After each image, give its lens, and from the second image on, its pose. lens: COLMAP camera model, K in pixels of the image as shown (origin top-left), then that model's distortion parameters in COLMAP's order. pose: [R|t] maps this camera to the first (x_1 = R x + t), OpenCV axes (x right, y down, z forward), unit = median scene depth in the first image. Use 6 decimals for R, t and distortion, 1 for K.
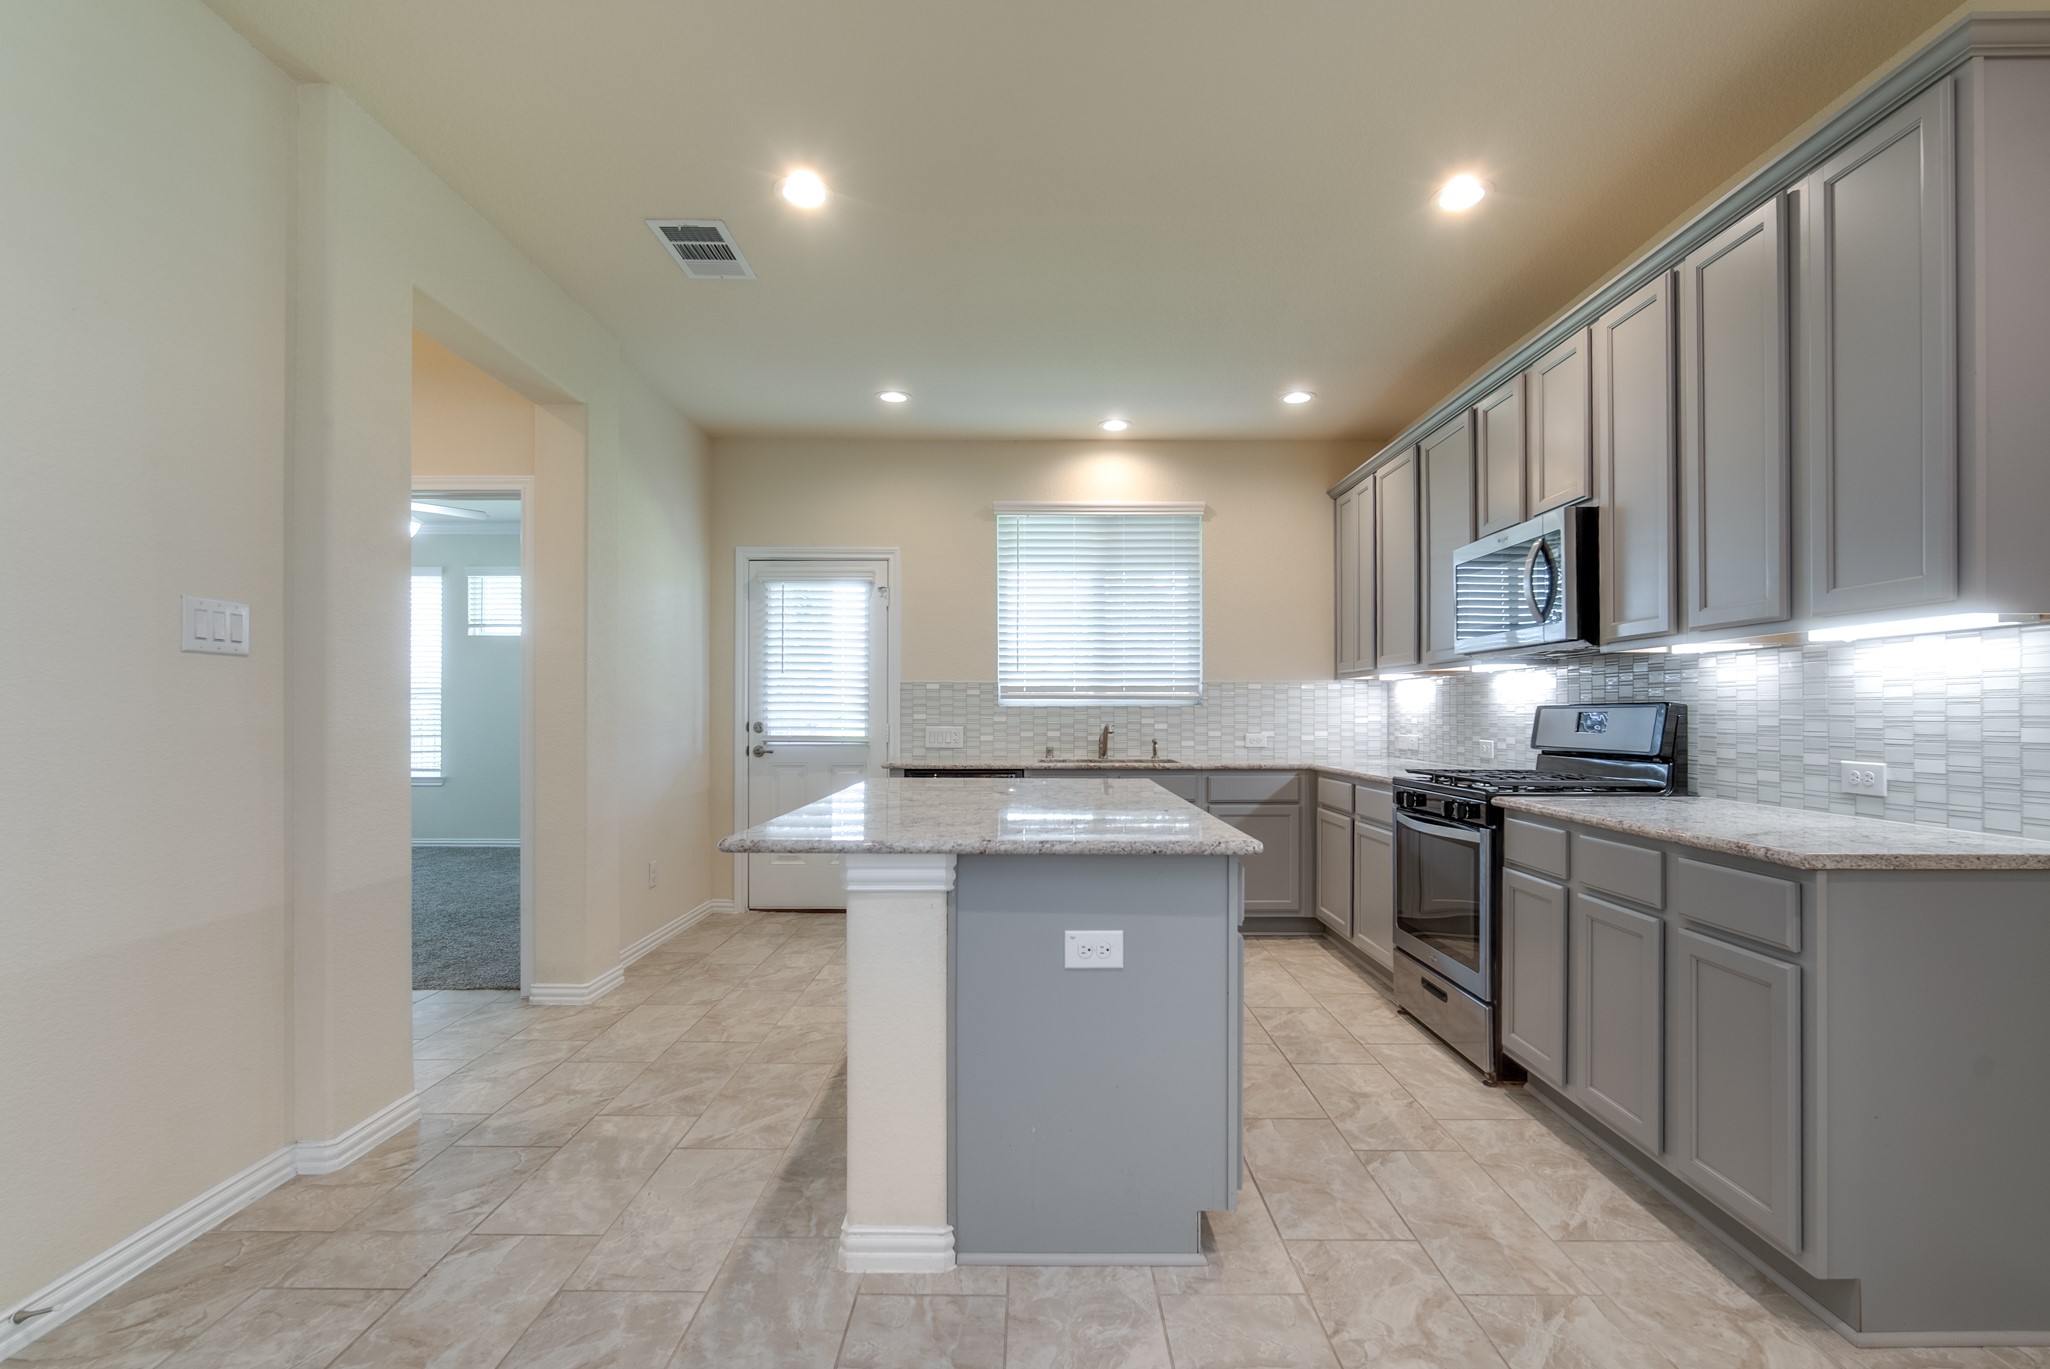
lens RADIAL K [[920.0, 0, 1030.7], [0, 920.0, 702.4], [0, 0, 1]] dist [-0.011638, 0.003097]
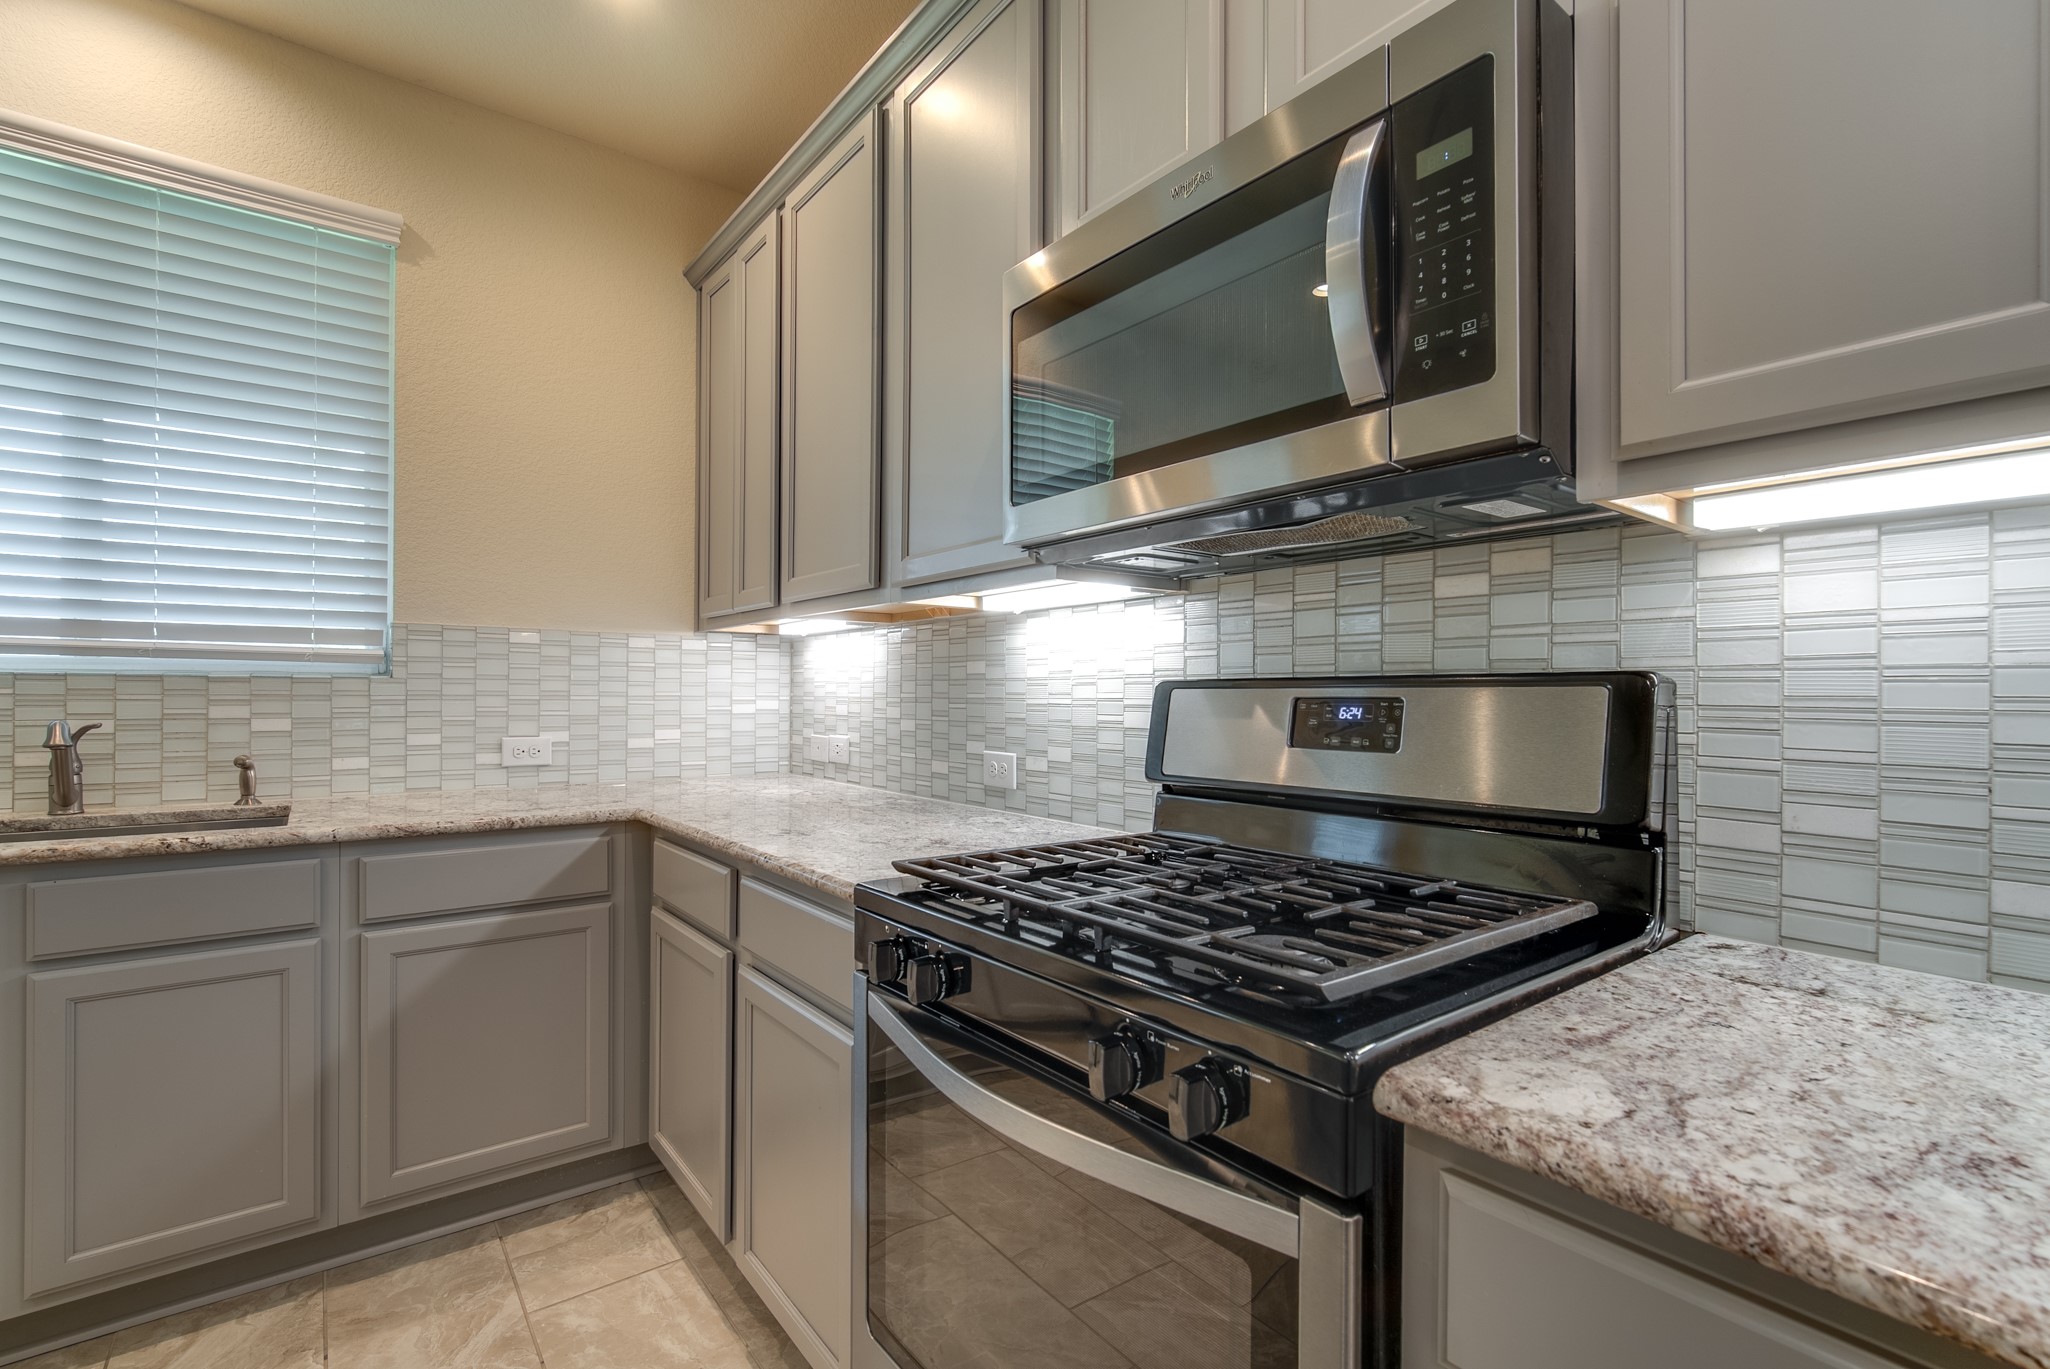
lens RADIAL K [[920.0, 0, 1029.3], [0, 920.0, 698.3], [0, 0, 1]] dist [-0.011638, 0.003097]
pose [[0.789073, 0.002386, 0.614295, 0.179650], [-0.012655, 0.999843, 0.012373, 0.005368], [-0.614169, -0.017537, 0.788980, 0.528292]]
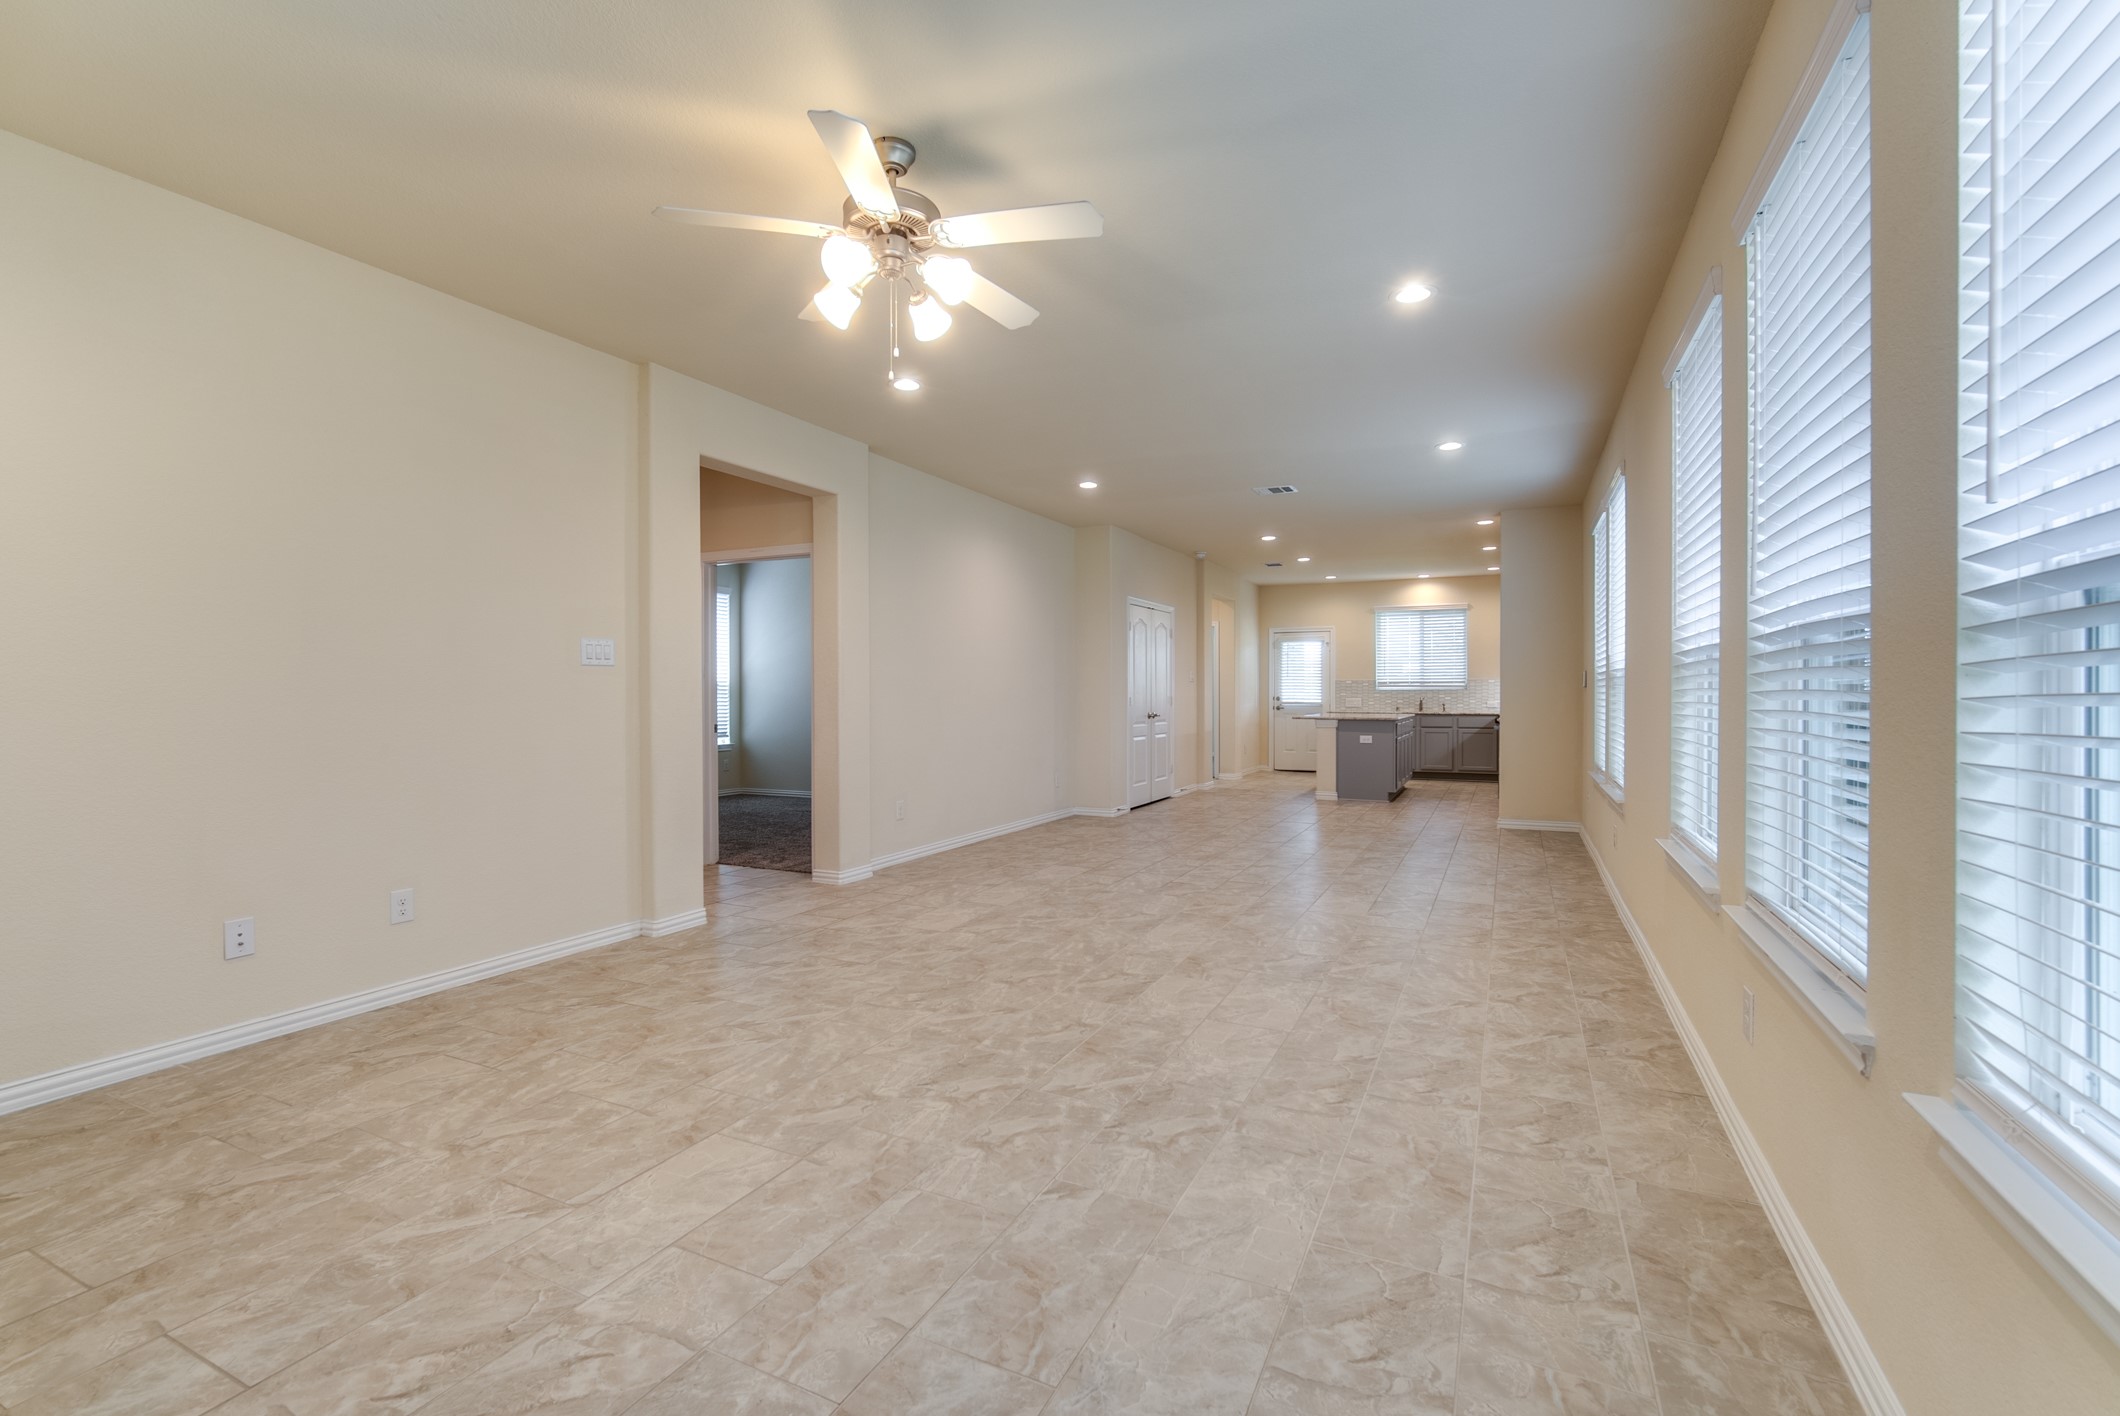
lens RADIAL K [[951.4, 0, 1058.9], [0, 951.4, 700.9], [0, 0, 1]] dist [-0.011638, 0.003097]
pose [[0.898315, -0.002241, -0.439346, 0.360204], [0.009887, 0.999837, 0.015115, -0.014488], [0.439241, -0.017922, 0.898191, -1.864492]]
